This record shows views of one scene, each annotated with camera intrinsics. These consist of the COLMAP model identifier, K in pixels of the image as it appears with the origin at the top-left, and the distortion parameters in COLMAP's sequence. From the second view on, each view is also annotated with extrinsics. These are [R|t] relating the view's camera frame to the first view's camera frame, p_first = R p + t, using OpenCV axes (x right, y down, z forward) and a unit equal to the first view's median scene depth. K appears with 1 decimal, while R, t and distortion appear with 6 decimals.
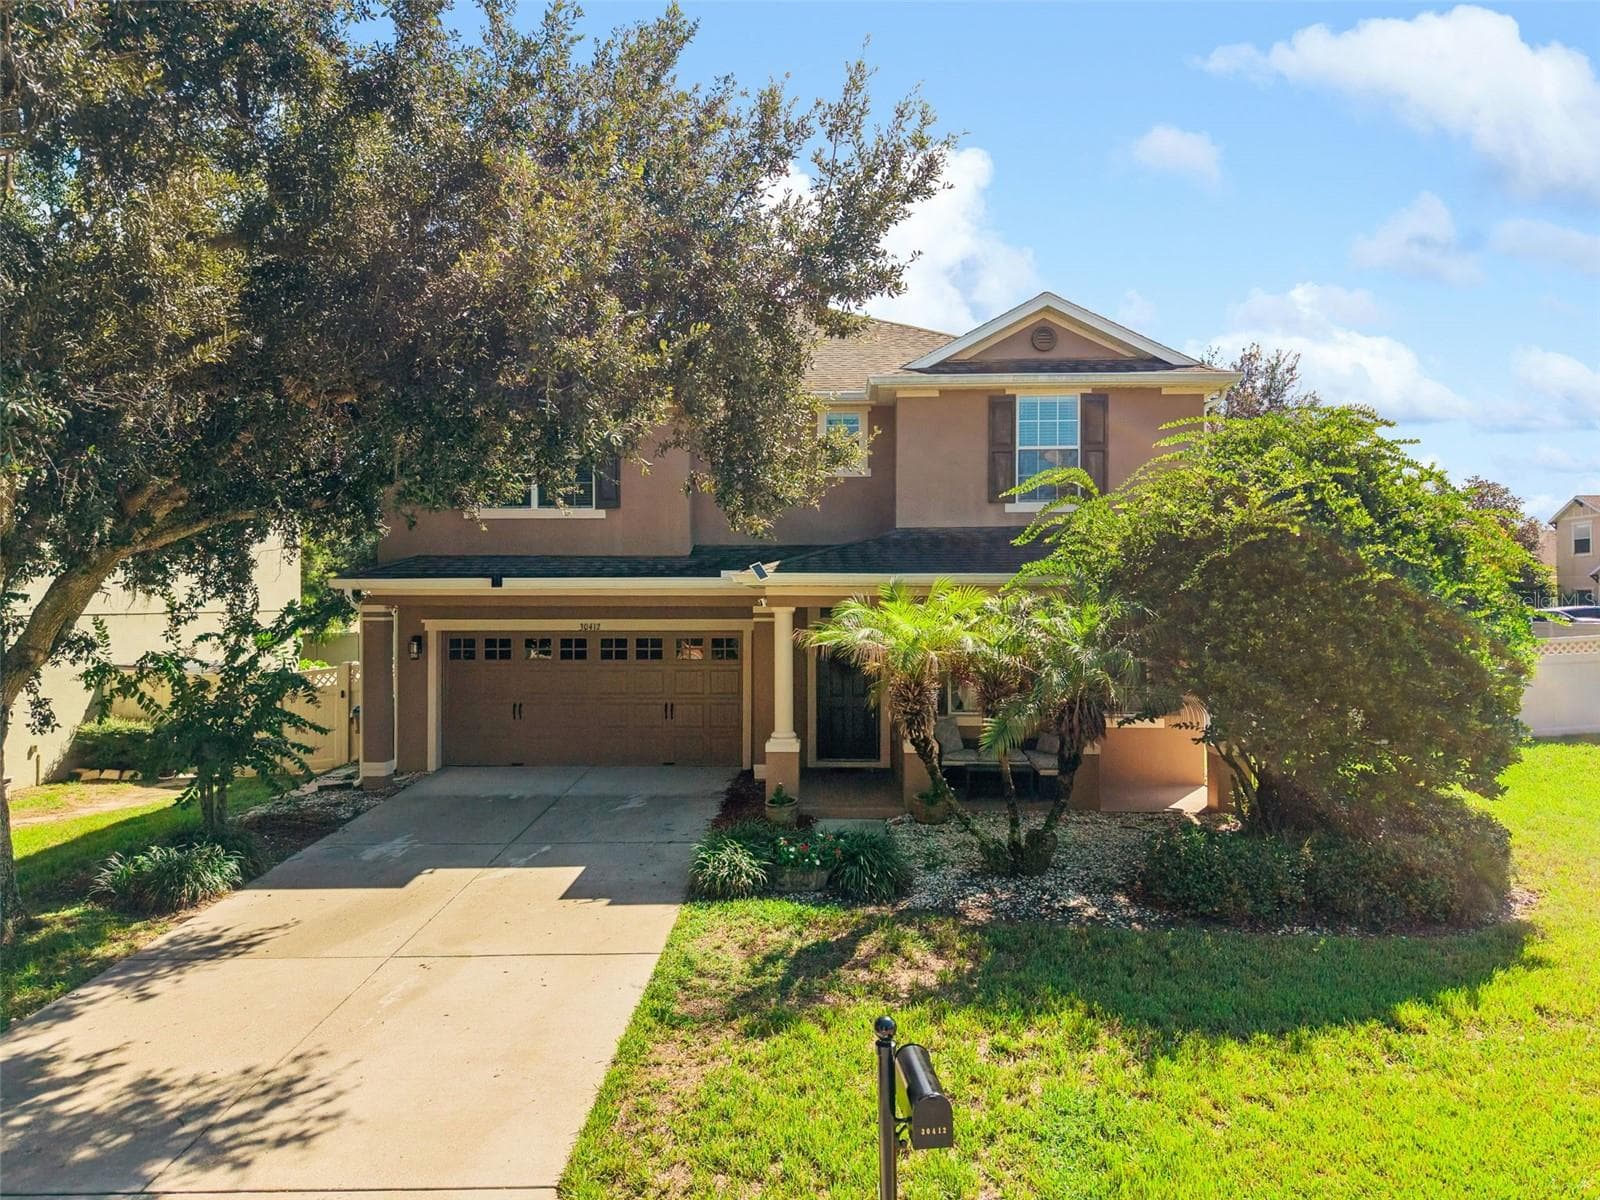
lens RADIAL K [[1139.9, 0, 906.7], [0, 1139.9, 524.8], [0, 0, 1]] dist [0.004077, -0.001661]
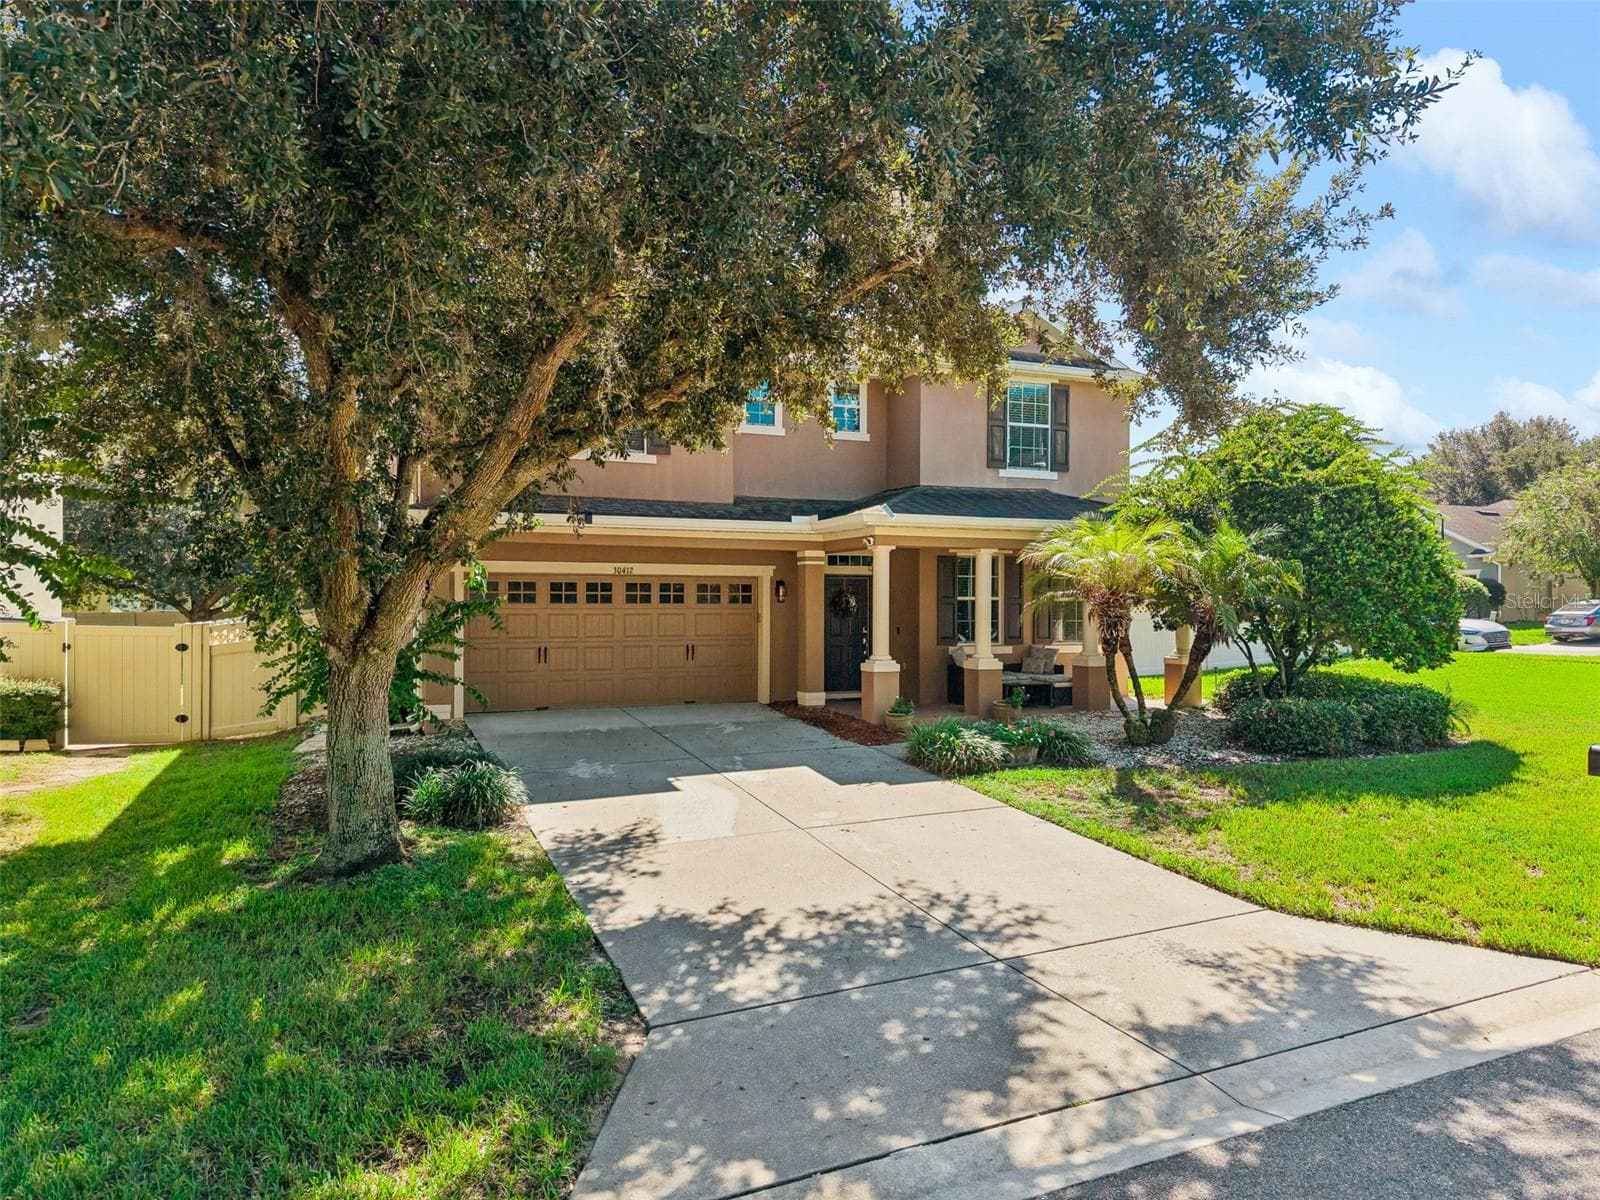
lens RADIAL K [[1127.8, 0, 800.0], [0, 1127.8, 600.0], [0, 0, 1]] dist [0.056259, -0.059210]
pose [[0.893262, 0.005441, 0.449503, -0.935883], [-0.025824, 0.998897, 0.039226, 0.113876], [-0.448793, -0.046647, 0.892417, 0.036862]]
